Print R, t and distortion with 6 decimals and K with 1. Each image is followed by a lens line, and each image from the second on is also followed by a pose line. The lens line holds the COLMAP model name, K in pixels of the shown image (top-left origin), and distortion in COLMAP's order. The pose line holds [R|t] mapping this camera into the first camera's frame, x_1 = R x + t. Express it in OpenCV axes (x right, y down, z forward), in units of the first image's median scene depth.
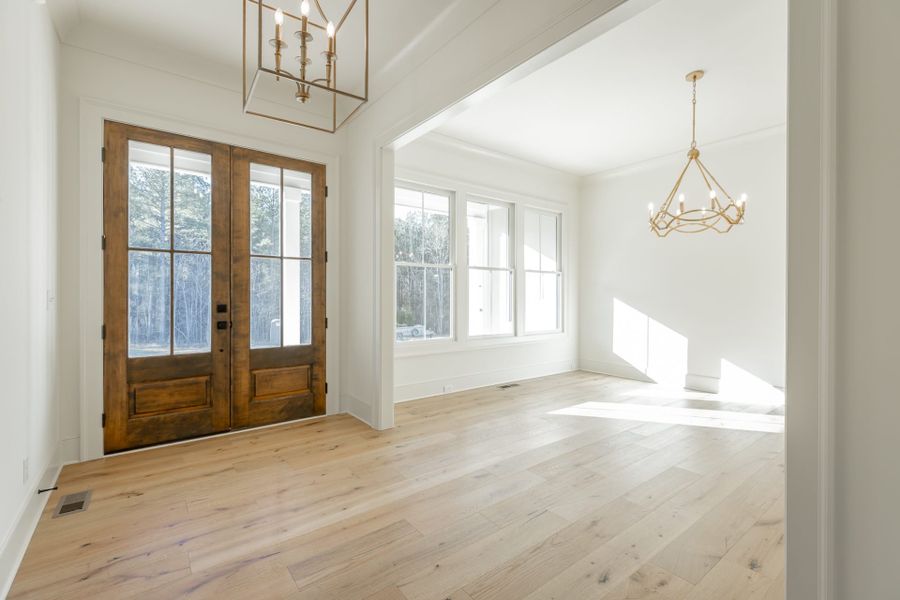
lens RADIAL K [[403.1, 0, 448.8], [0, 403.1, 294.7], [0, 0, 1]] dist [0.007111, -0.000543]
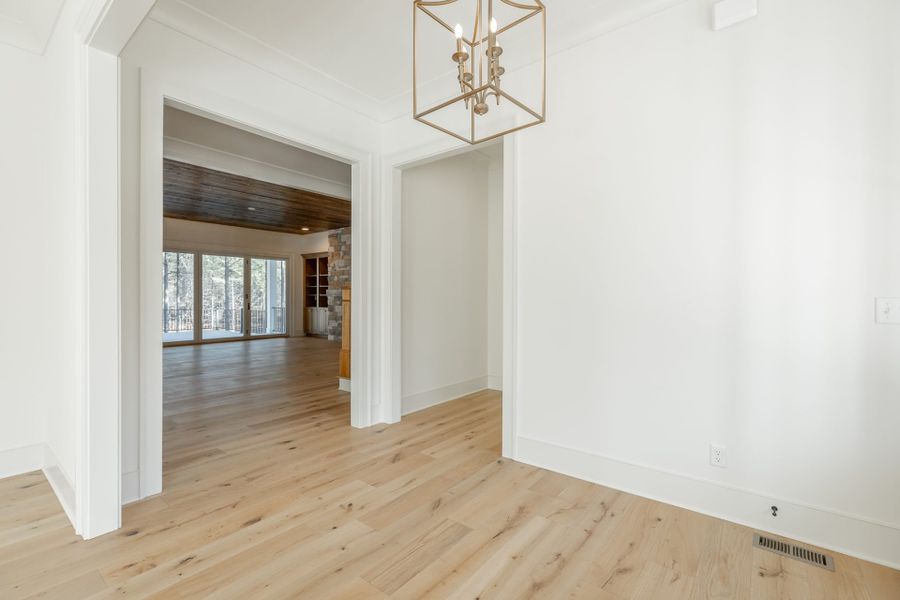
lens RADIAL K [[409.6, 0, 449.1], [0, 409.6, 298.1], [0, 0, 1]] dist [0.000453, 0.000144]
pose [[-0.968980, -0.003587, -0.247112, -0.016196], [-0.004221, 0.999989, 0.002035, -0.006121], [0.247102, 0.003015, -0.968985, 1.123255]]
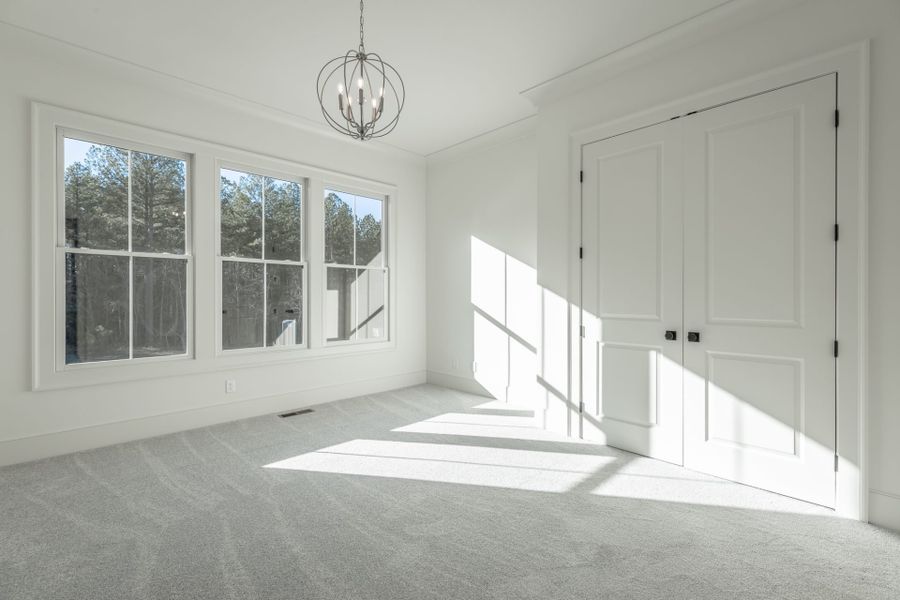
lens RADIAL K [[409.6, 0, 449.1], [0, 409.6, 298.1], [0, 0, 1]] dist [0.000453, 0.000144]
pose [[0.991547, -0.002458, 0.129726, 0.522303], [0.001097, 0.999944, 0.010562, -0.004810], [-0.129745, -0.010330, 0.991494, 0.279133]]
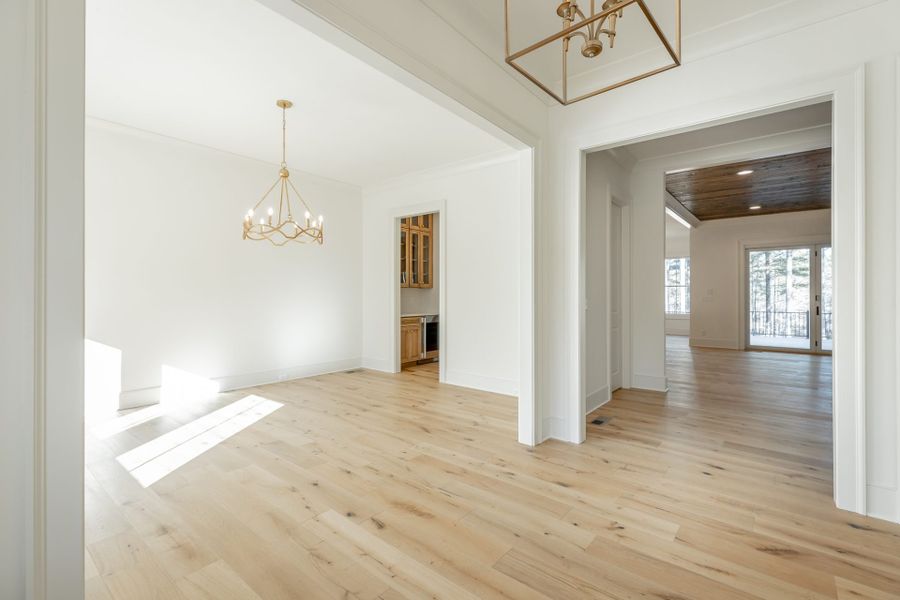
lens RADIAL K [[403.1, 0, 448.8], [0, 403.1, 294.7], [0, 0, 1]] dist [0.007111, -0.000543]
pose [[-0.227586, -0.003439, 0.973752, -0.587485], [-0.005885, 0.999980, 0.002156, -0.017984], [-0.973740, -0.005240, -0.227602, 0.814662]]
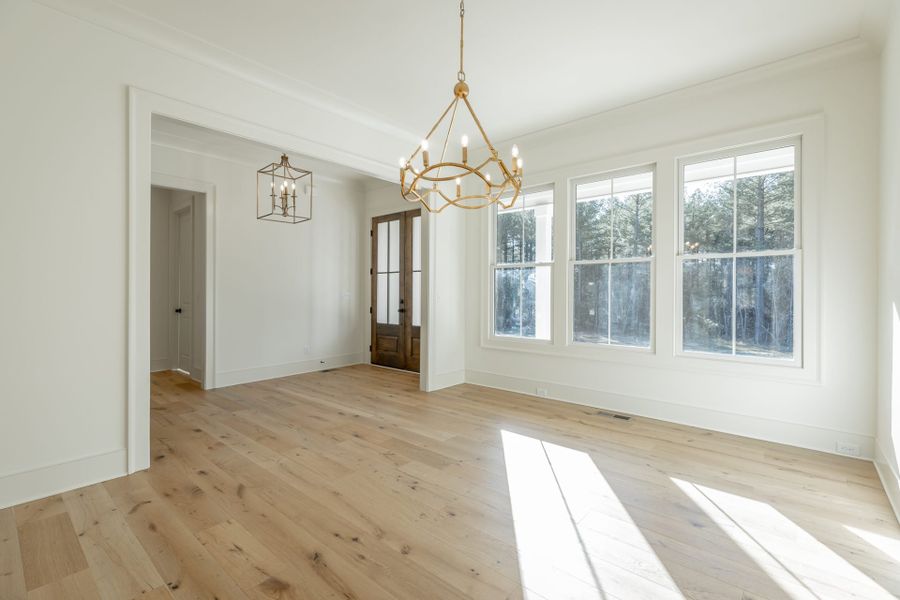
lens RADIAL K [[403.1, 0, 448.8], [0, 403.1, 294.7], [0, 0, 1]] dist [0.007111, -0.000543]
pose [[0.198640, 0.003736, -0.980065, 1.281189], [-0.000003, 0.999993, 0.003811, -0.004418], [0.980073, -0.000754, 0.198638, 0.848641]]
